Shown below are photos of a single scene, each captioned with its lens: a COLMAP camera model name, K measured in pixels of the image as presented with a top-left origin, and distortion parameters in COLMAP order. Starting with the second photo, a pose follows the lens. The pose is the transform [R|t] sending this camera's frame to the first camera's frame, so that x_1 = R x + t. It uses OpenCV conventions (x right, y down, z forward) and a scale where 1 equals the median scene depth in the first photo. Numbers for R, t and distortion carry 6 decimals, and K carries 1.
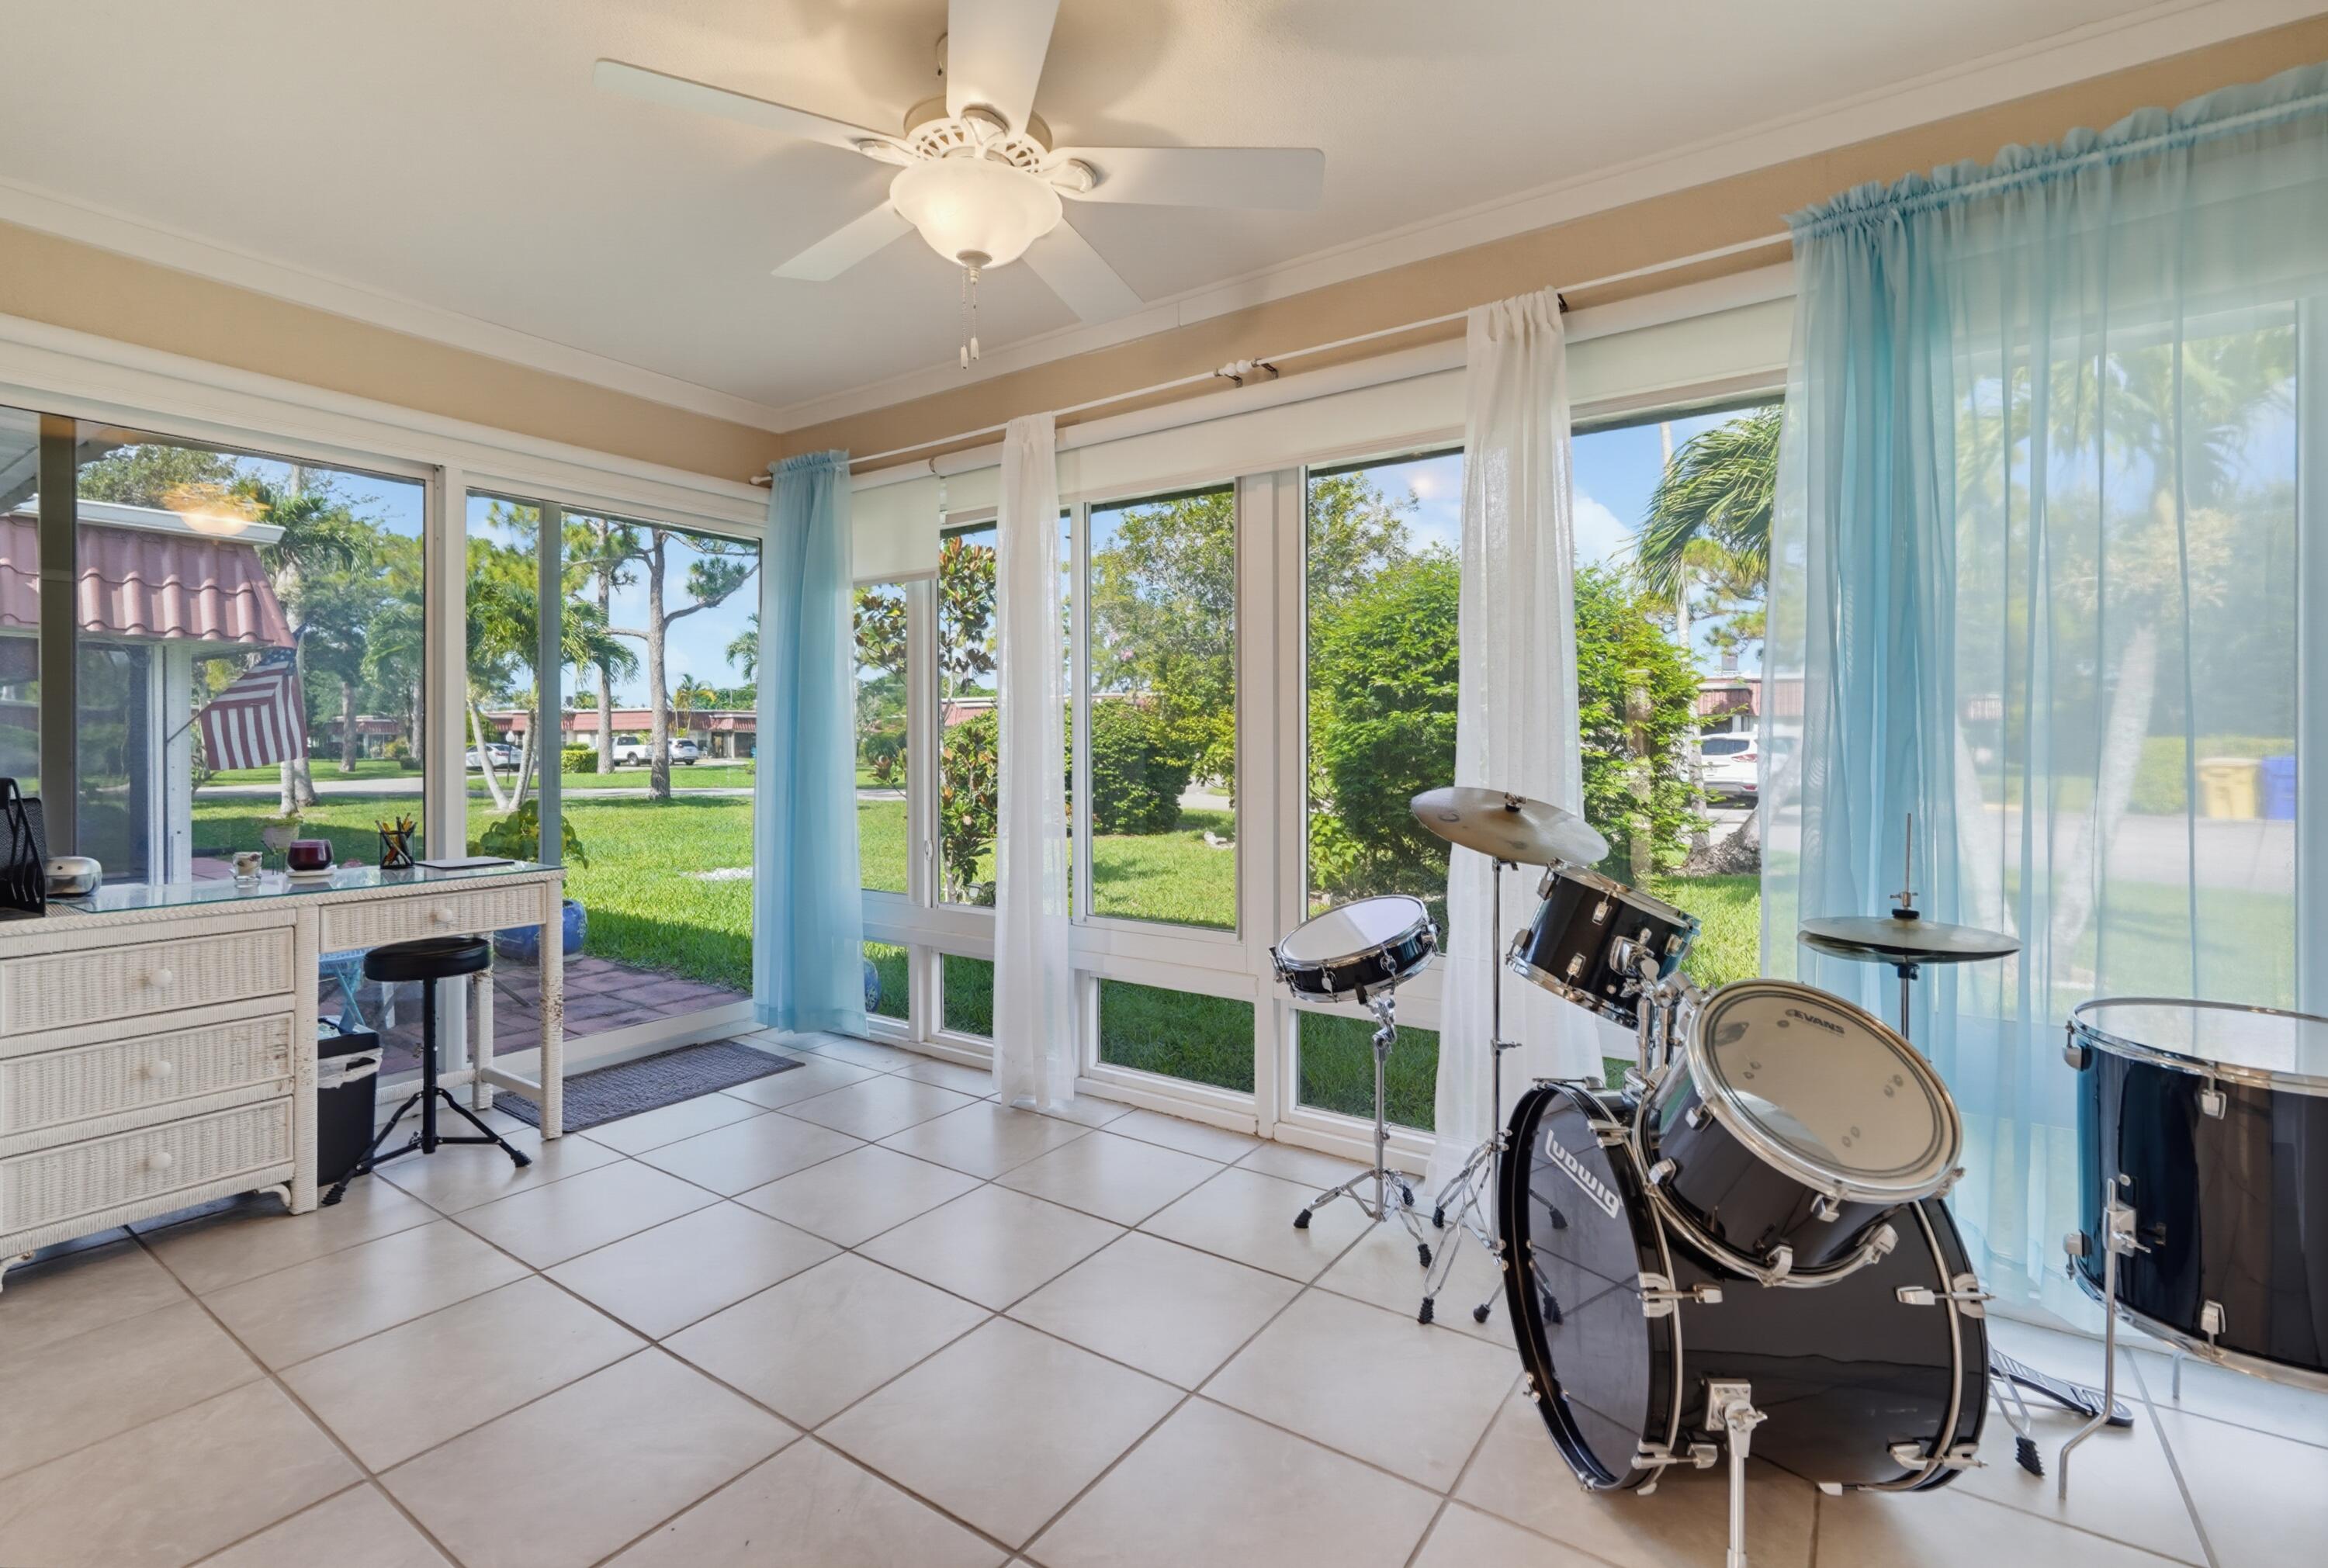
lens RADIAL K [[1054.5, 0, 1157.2], [0, 1054.5, 741.3], [0, 0, 1]] dist [-0.013487, 0.006553]
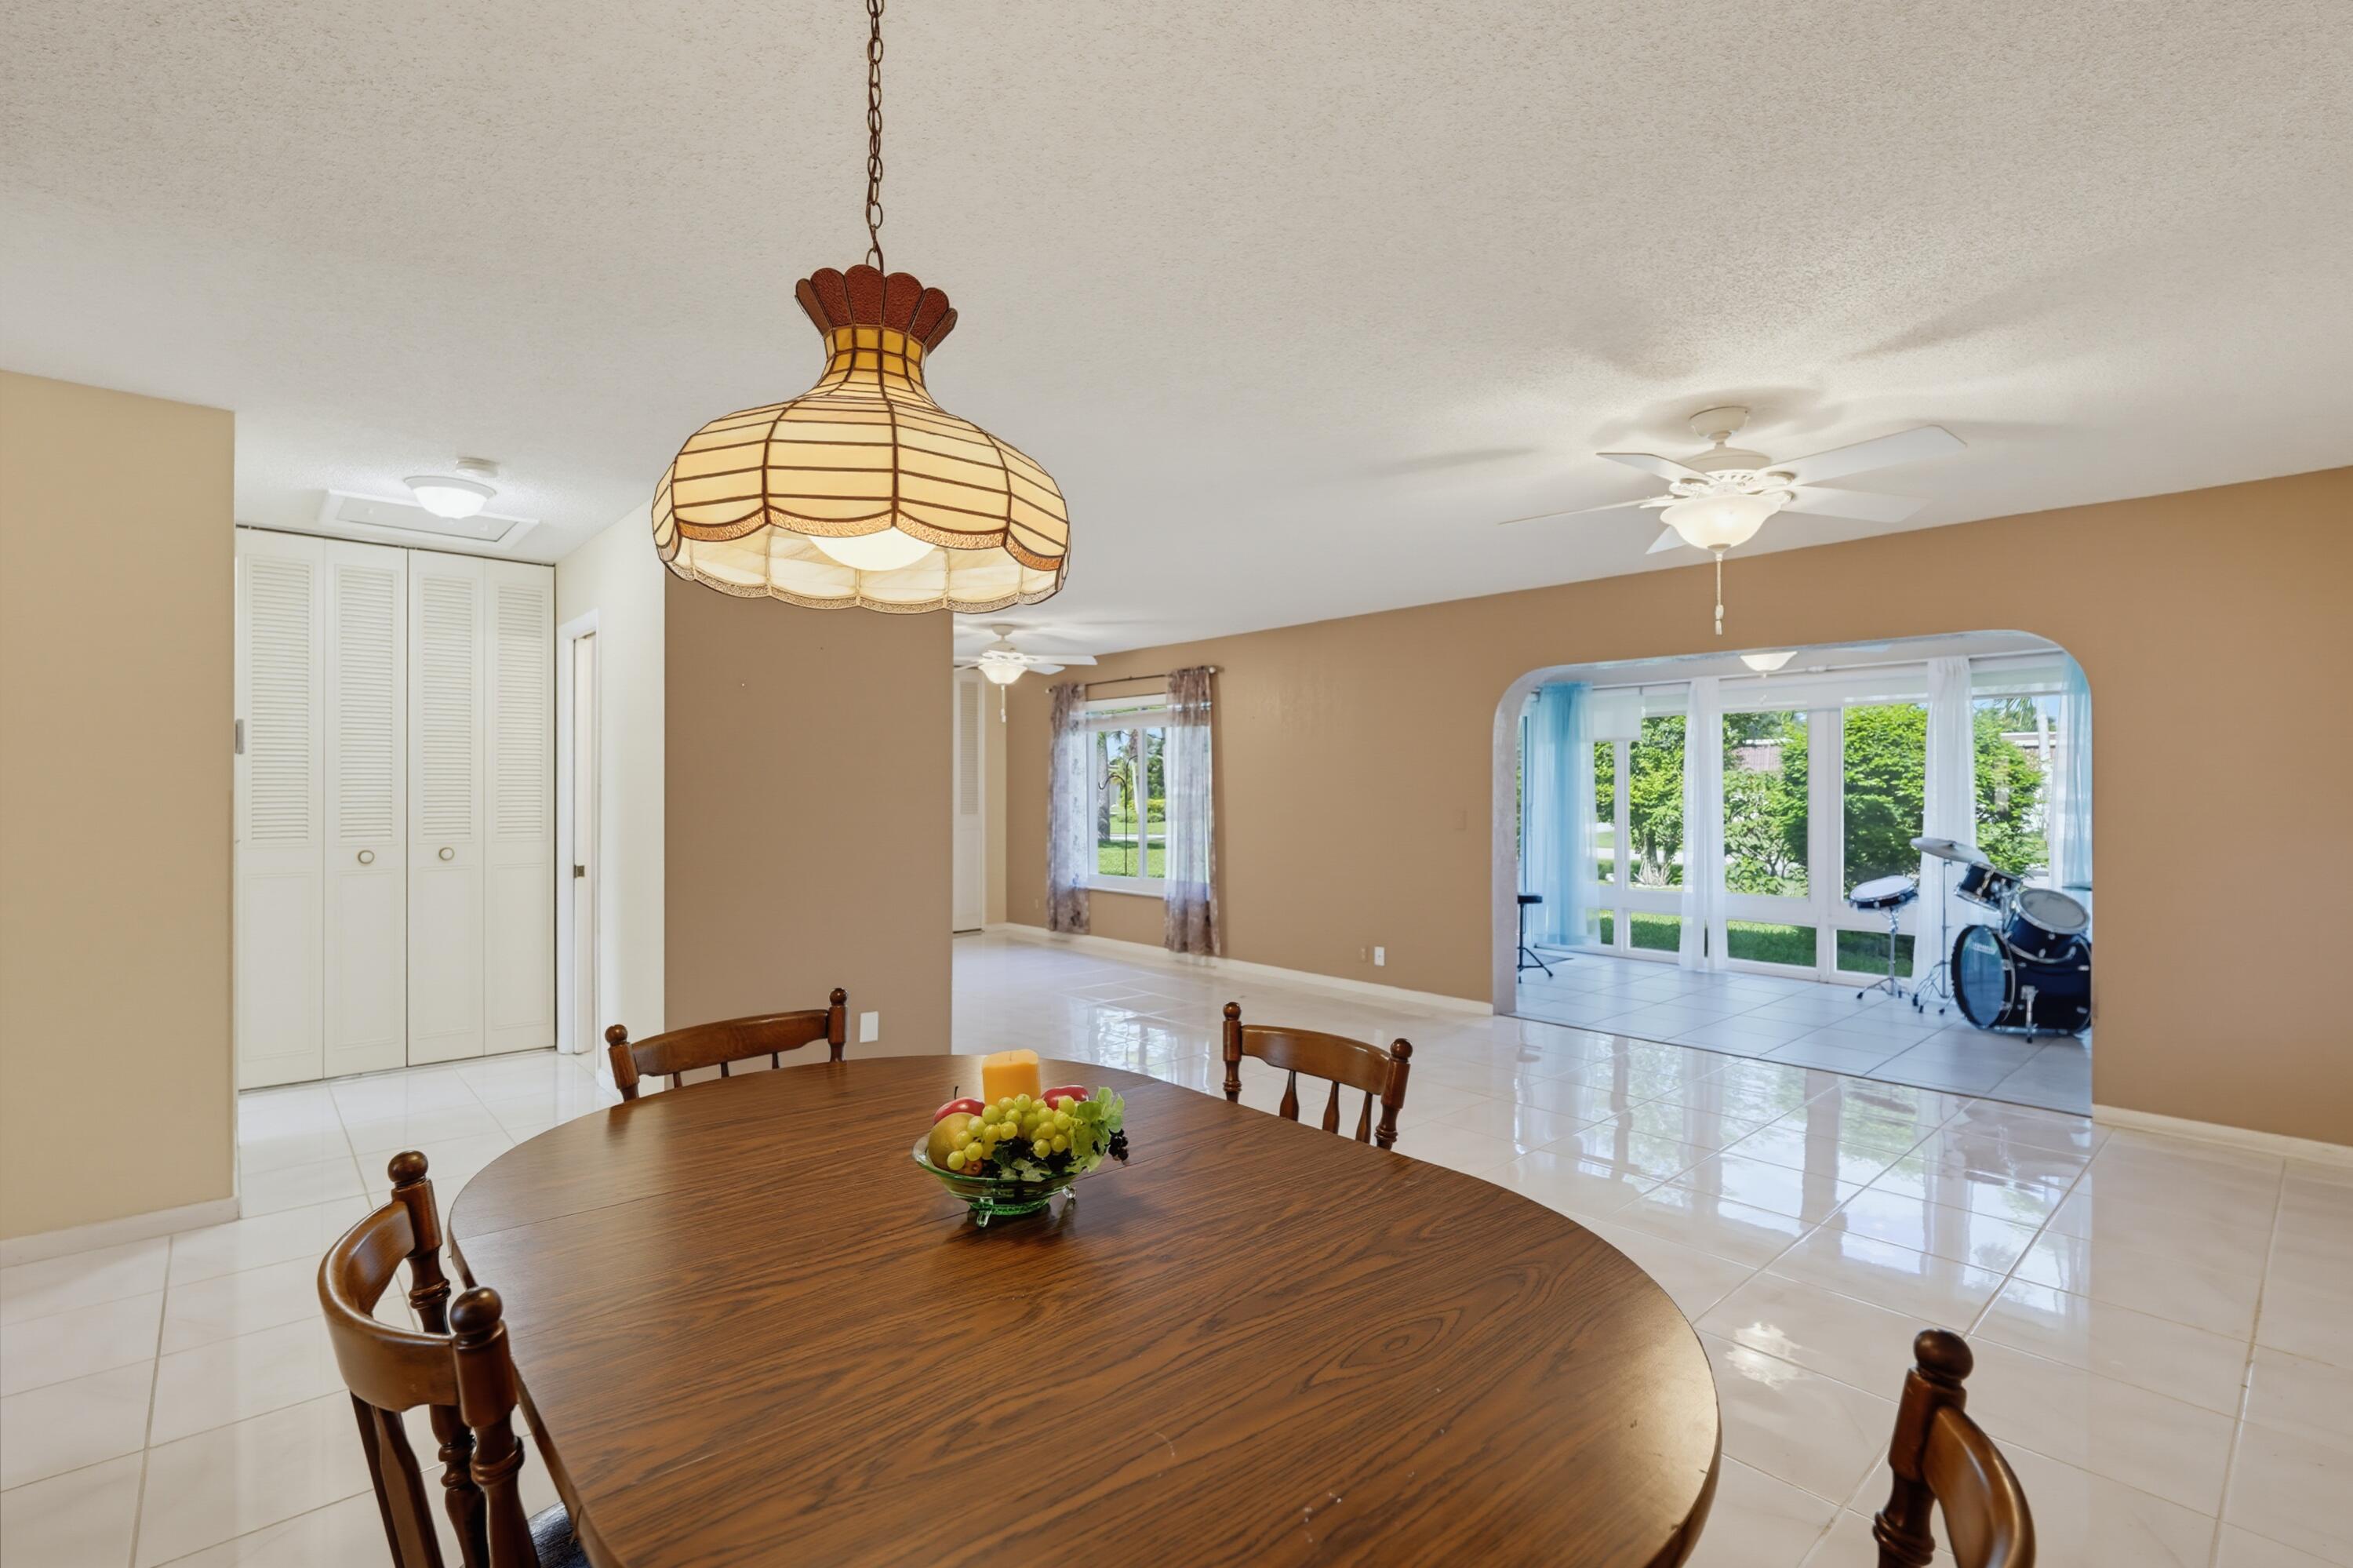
lens RADIAL K [[1066.0, 0, 1182.6], [0, 1066.0, 792.7], [0, 0, 1]] dist [-0.013487, 0.006553]
pose [[0.974277, 0.001568, -0.225350, -1.000163], [-0.001785, 0.999998, -0.000761, -0.066616], [0.225348, 0.001144, 0.974278, -2.176209]]
